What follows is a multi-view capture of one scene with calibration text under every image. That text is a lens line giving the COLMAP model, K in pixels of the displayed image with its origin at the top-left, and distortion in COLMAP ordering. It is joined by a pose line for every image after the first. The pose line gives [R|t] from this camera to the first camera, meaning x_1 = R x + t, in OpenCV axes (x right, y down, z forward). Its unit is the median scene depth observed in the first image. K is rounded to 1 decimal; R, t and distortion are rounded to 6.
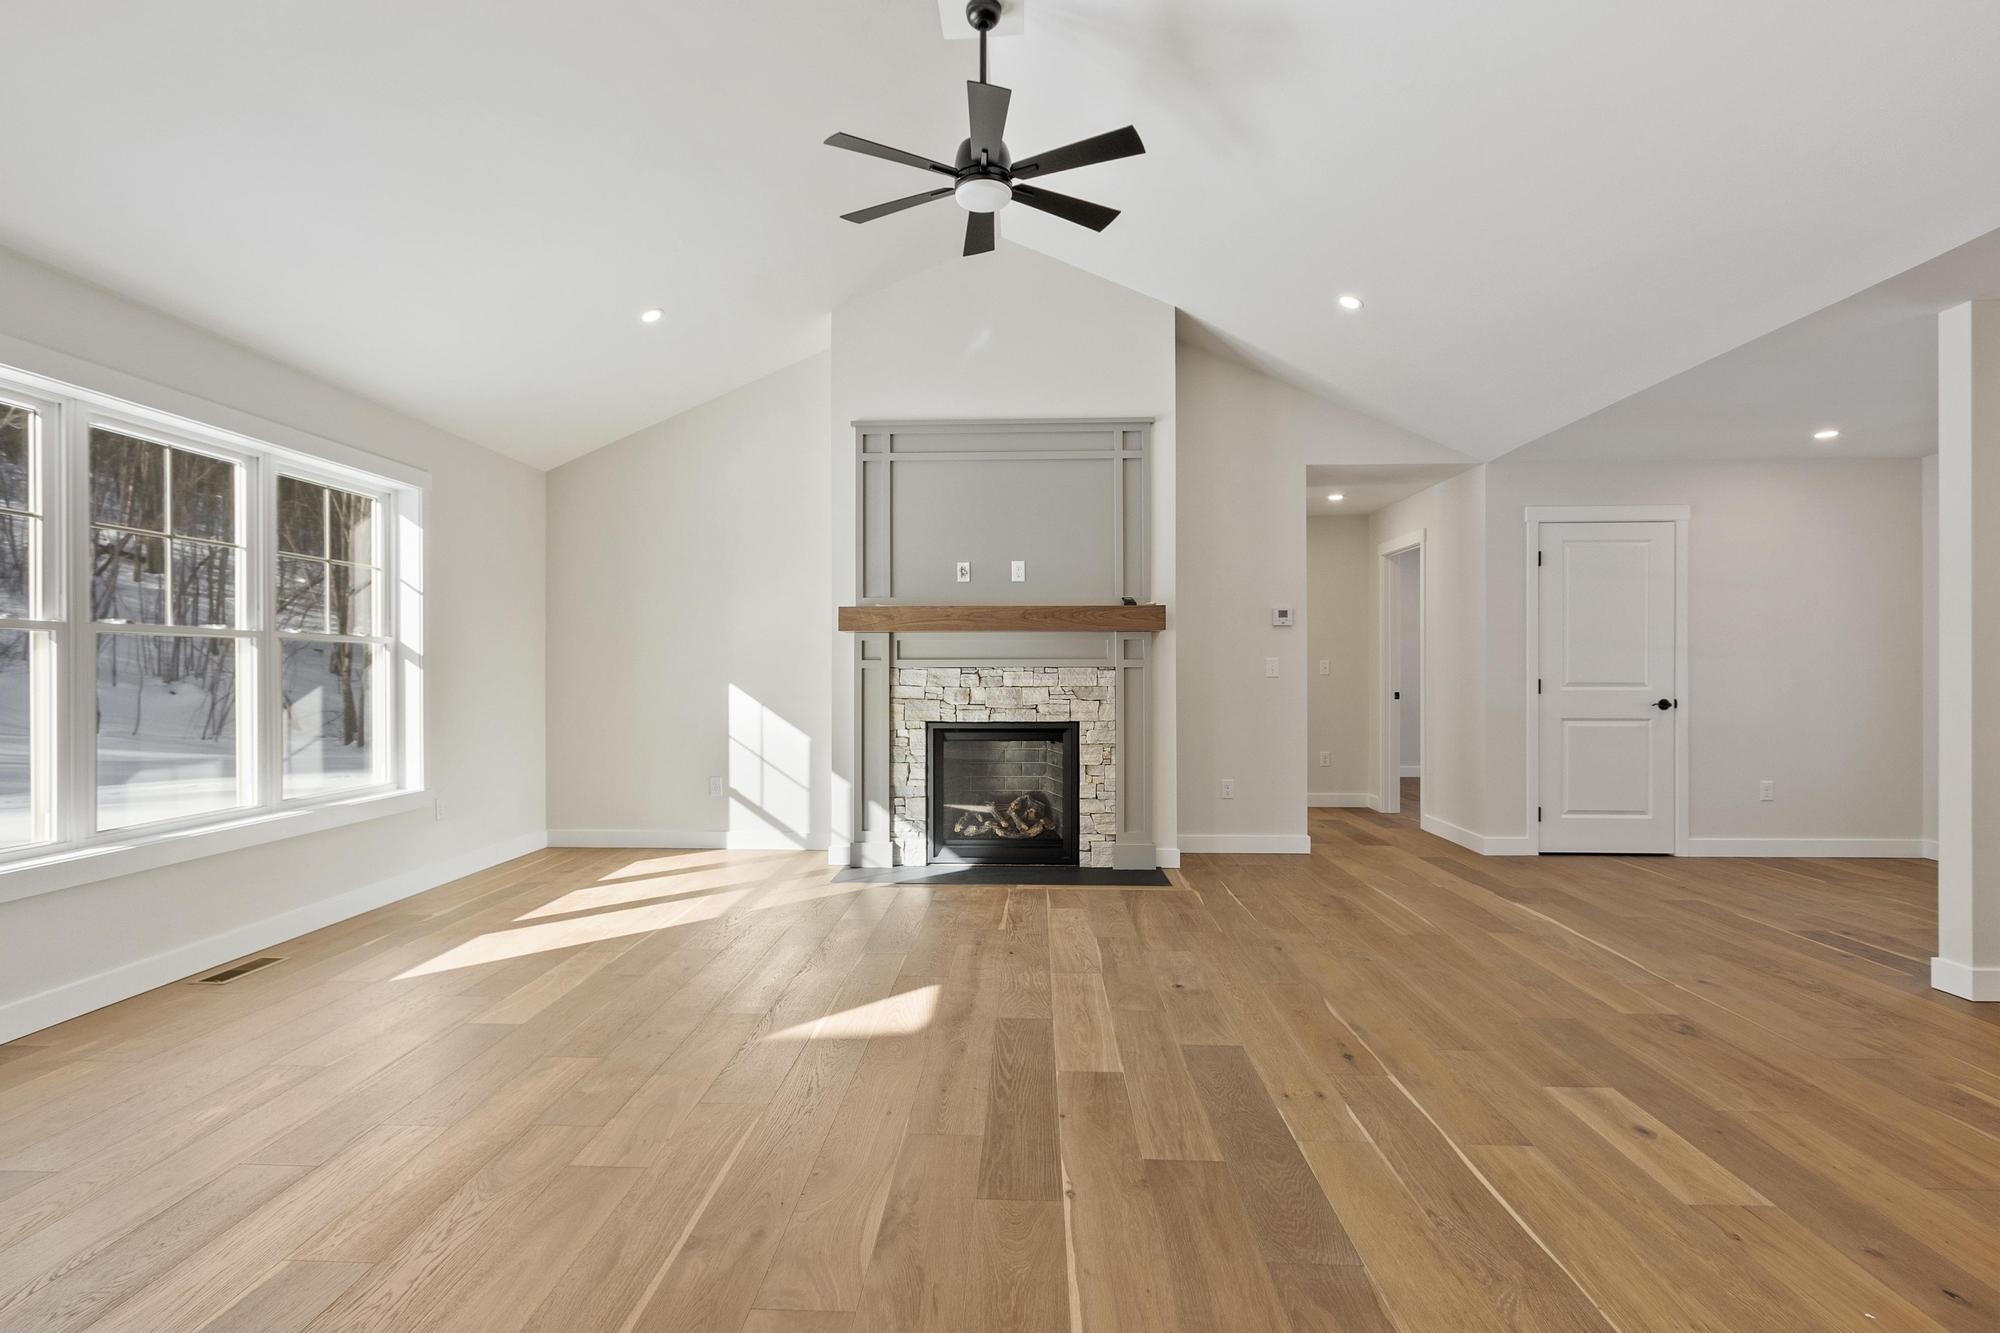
lens RADIAL K [[972.6, 0, 1000.3], [0, 972.6, 678.5], [0, 0, 1]] dist [-0.016927, -0.000723]
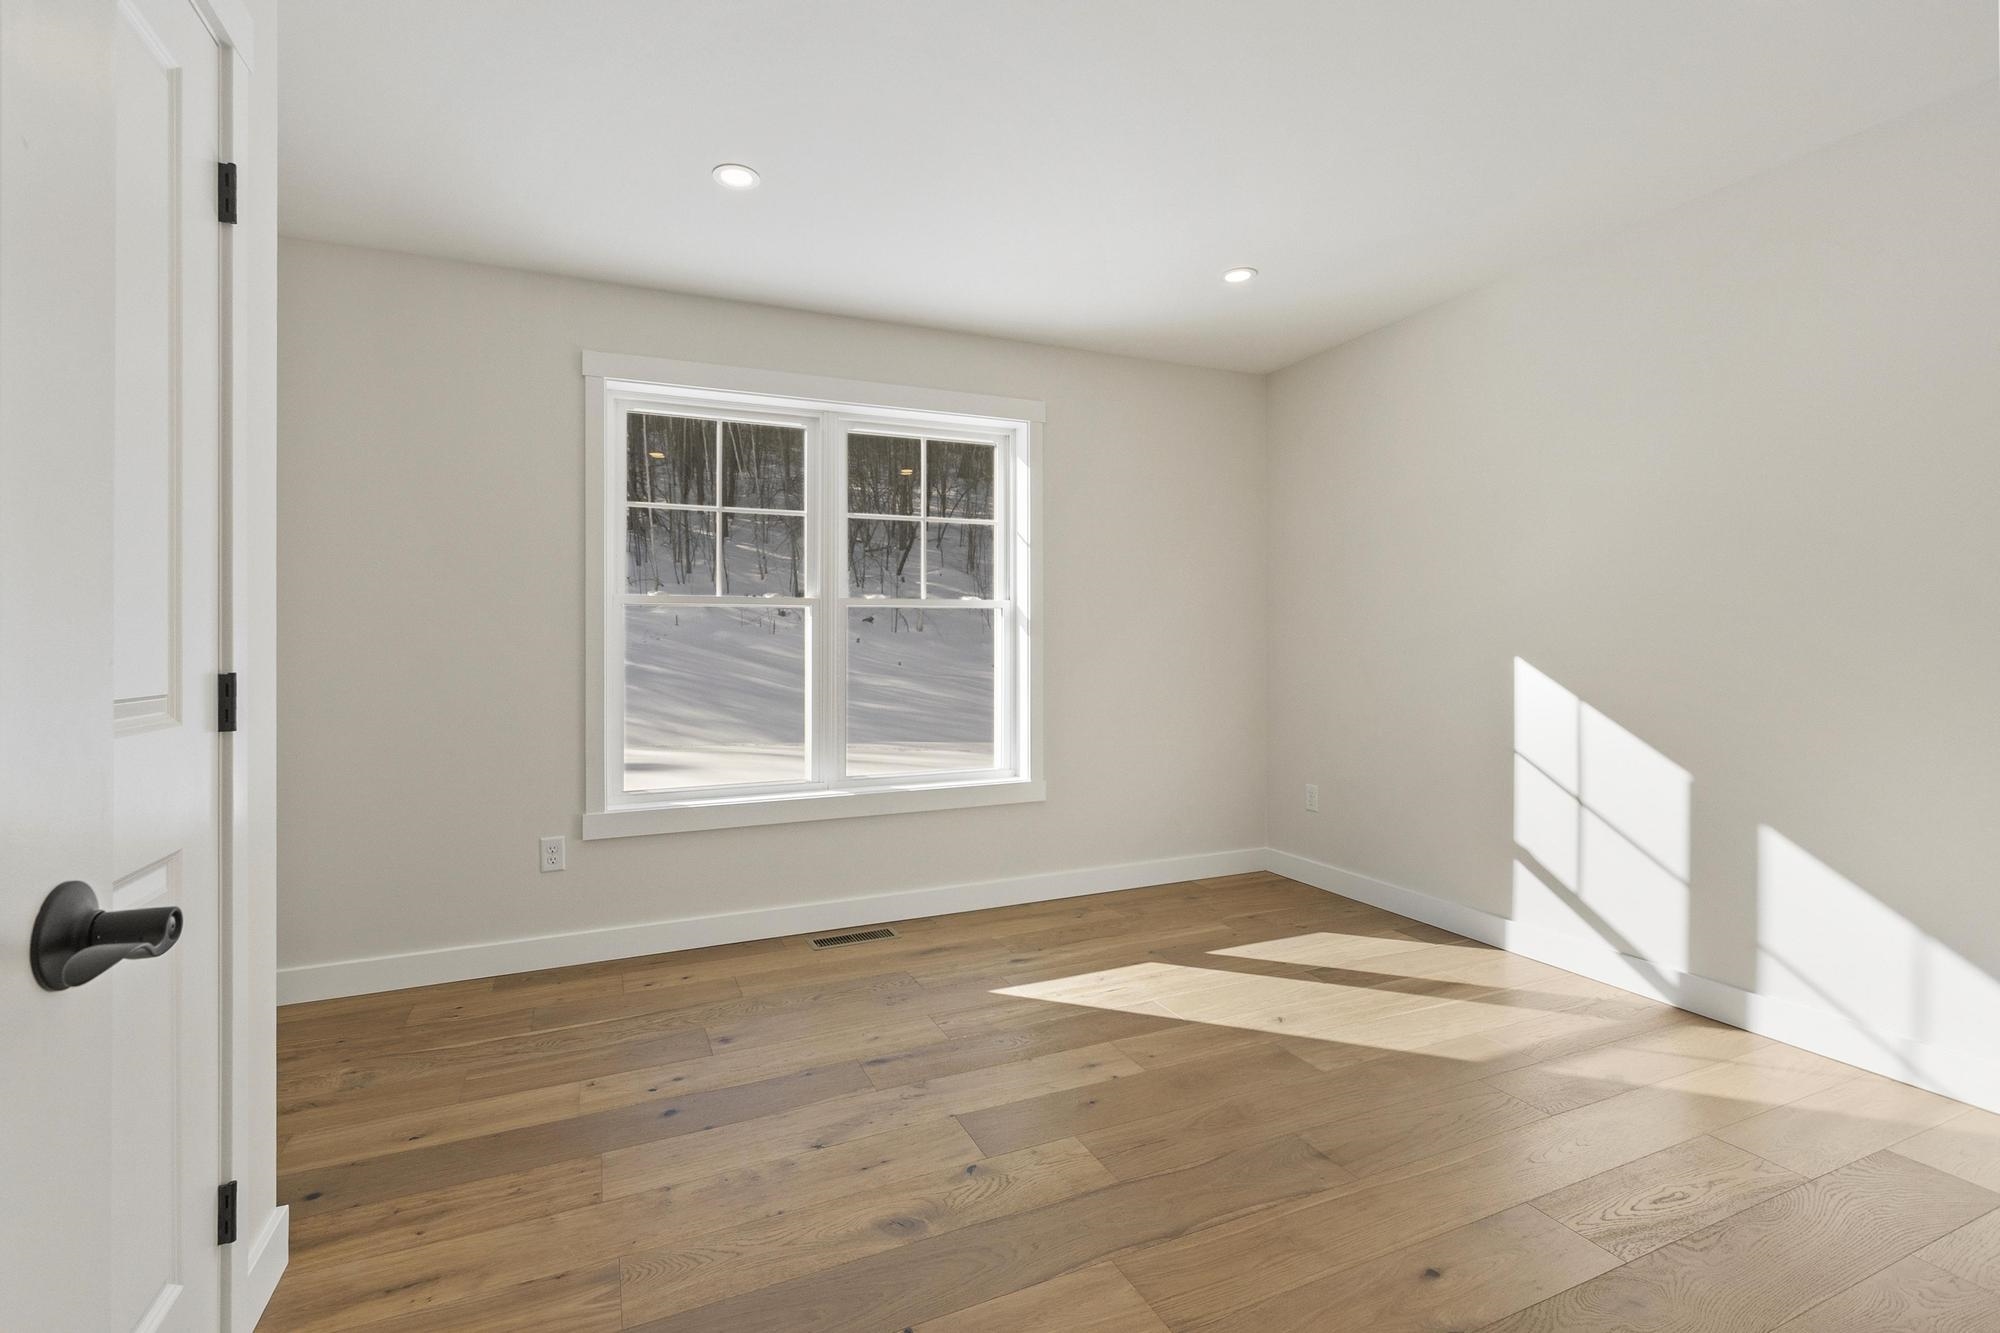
lens RADIAL K [[794.8, 0, 1016.1], [0, 794.8, 659.0], [0, 0, 1]] dist [-0.009522, -0.000113]
pose [[0.400998, 0.018525, -0.915892, 0.030514], [-0.000825, 0.999802, 0.019861, -0.004126], [0.916079, -0.007209, 0.400934, 0.717356]]
